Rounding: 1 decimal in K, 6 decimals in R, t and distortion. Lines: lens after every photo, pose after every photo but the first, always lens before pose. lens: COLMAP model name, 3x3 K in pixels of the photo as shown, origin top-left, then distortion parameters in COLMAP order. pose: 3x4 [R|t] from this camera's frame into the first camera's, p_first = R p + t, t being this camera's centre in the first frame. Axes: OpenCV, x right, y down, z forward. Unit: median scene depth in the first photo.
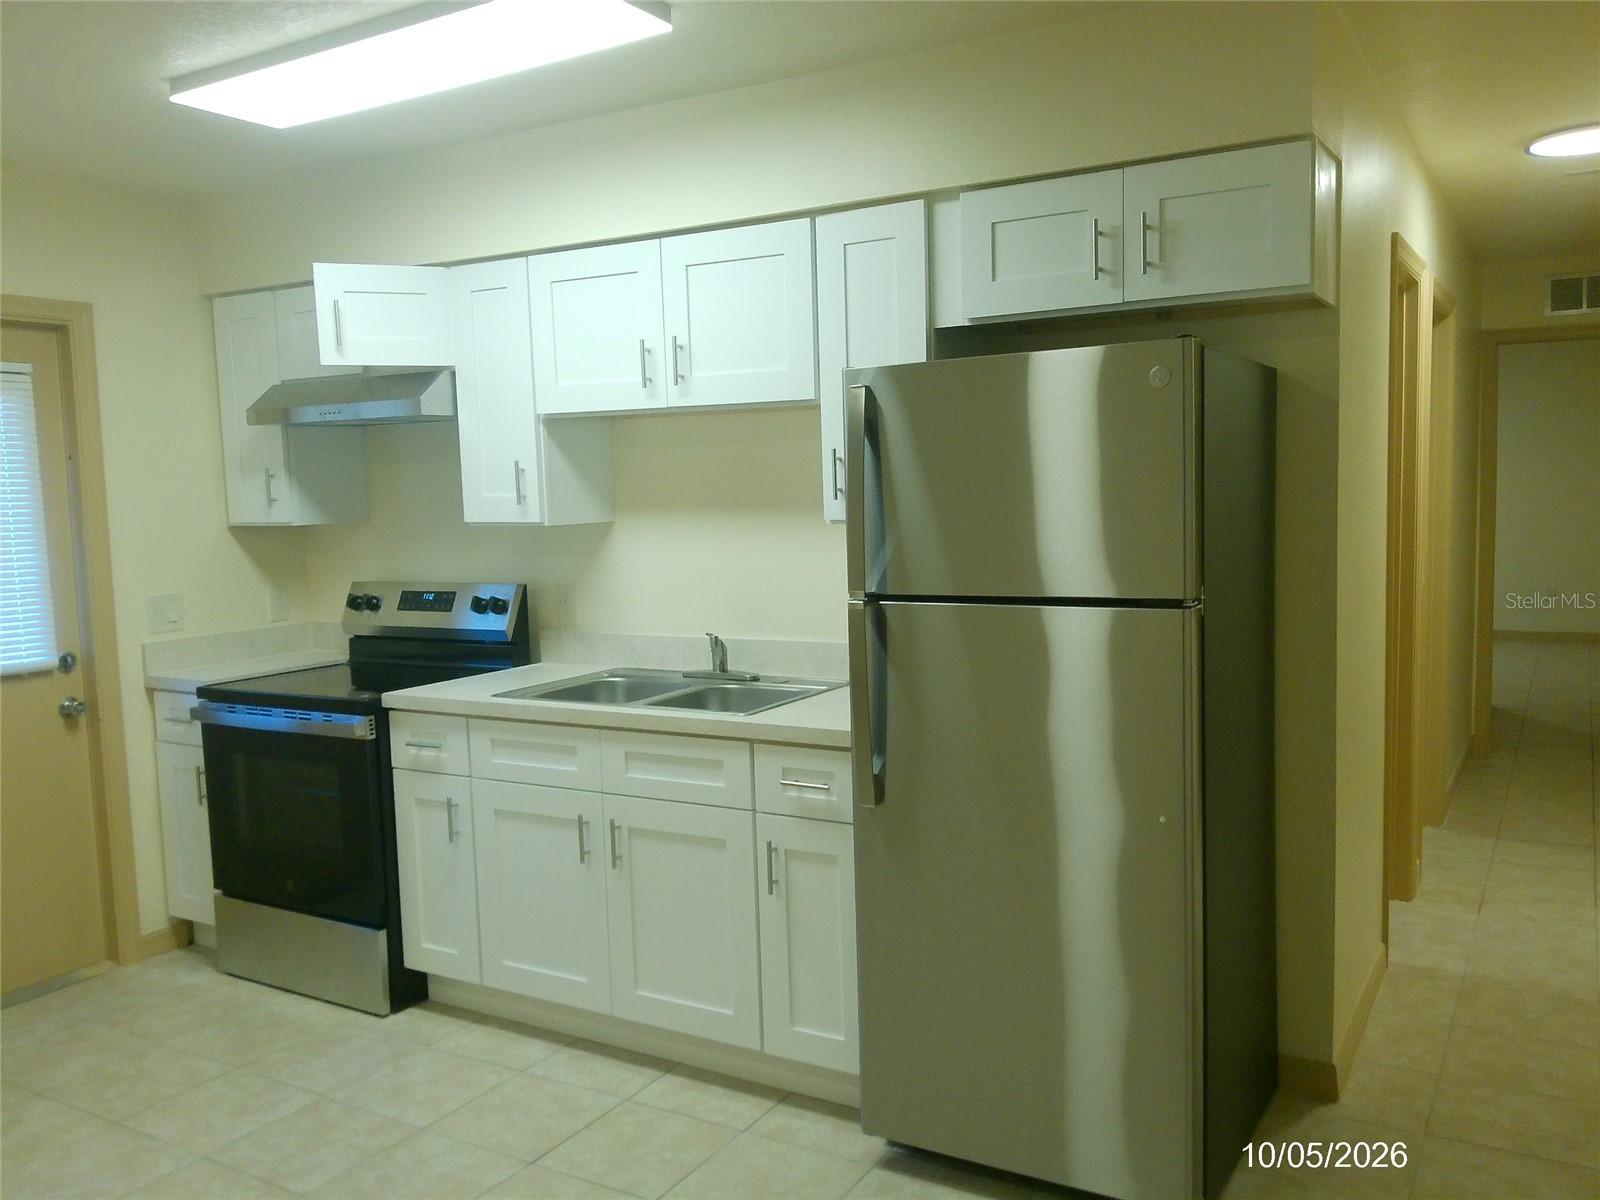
lens RADIAL K [[1345.2, 0, 816.8], [0, 1345.2, 607.7], [0, 0, 1]] dist [0.032938, -0.054980]
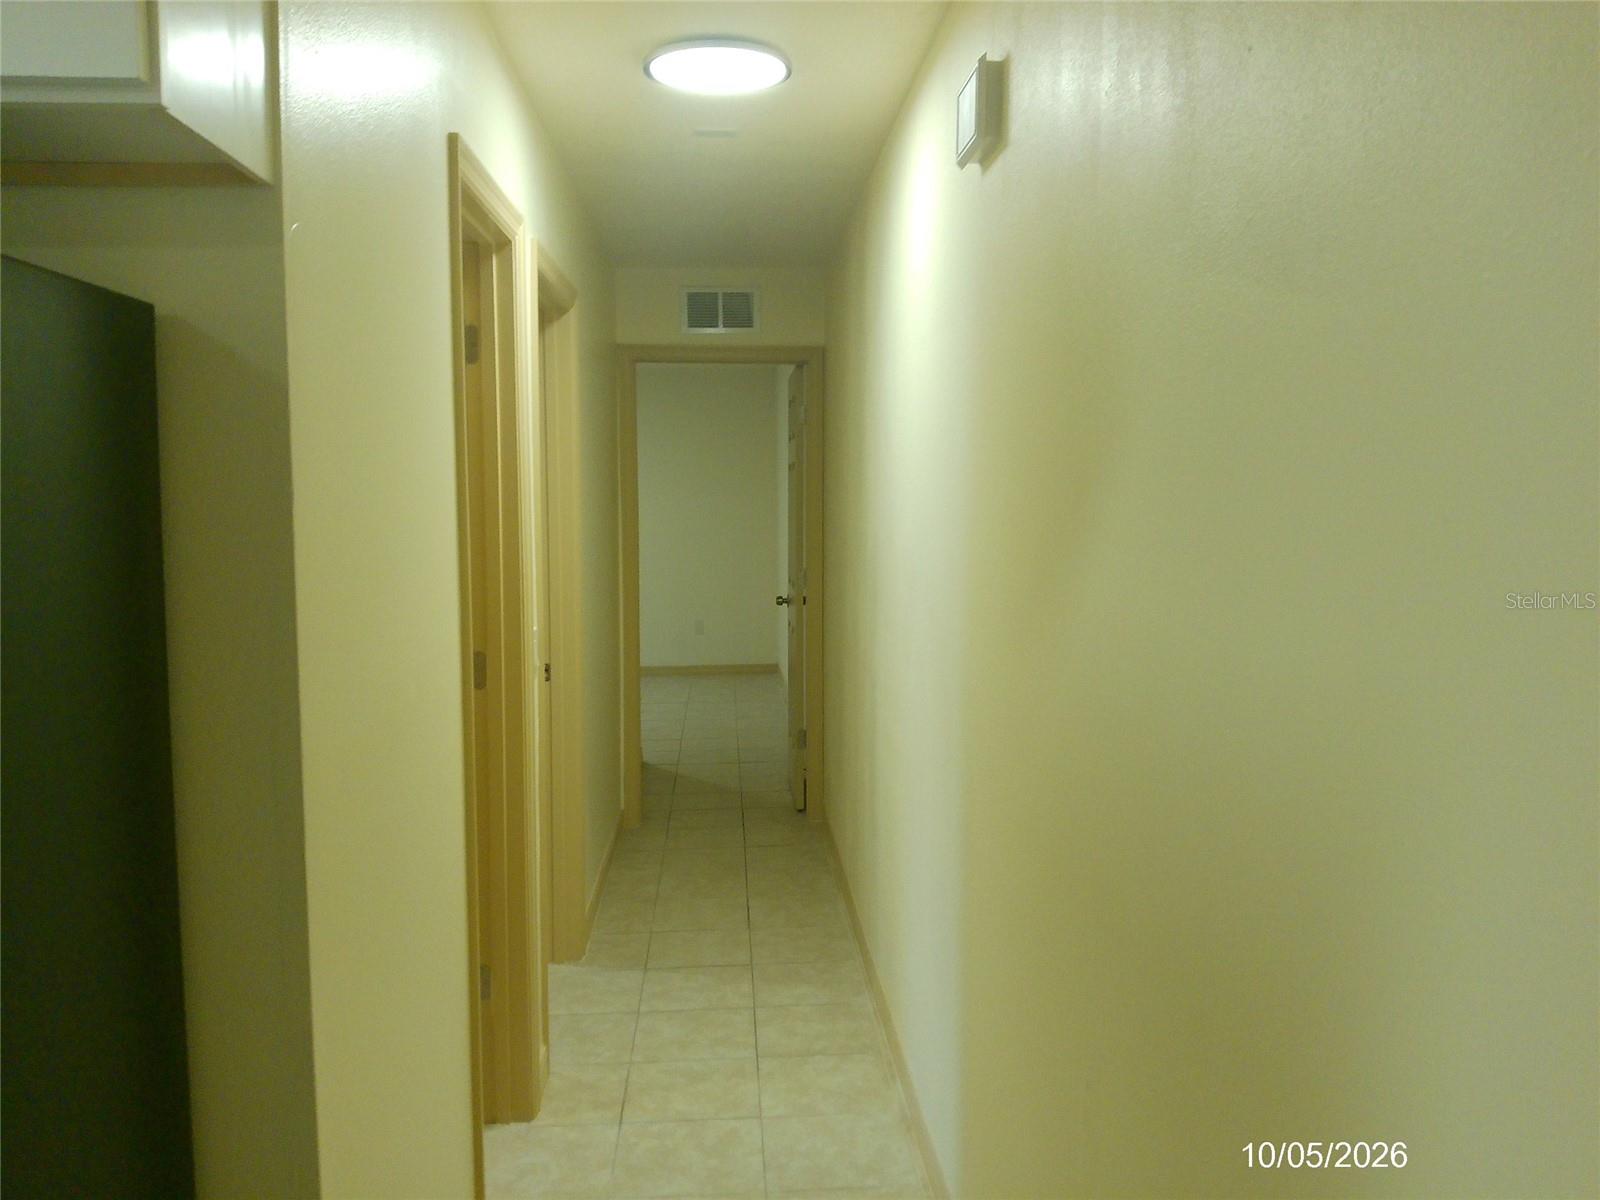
lens RADIAL K [[1345.2, 0, 805.2], [0, 1345.2, 596.4], [0, 0, 1]] dist [0.032938, -0.054980]
pose [[0.838533, -0.019675, 0.544496, 0.097432], [0.031360, 0.999434, -0.012179, -0.023380], [-0.543948, 0.027288, 0.838675, 0.175282]]
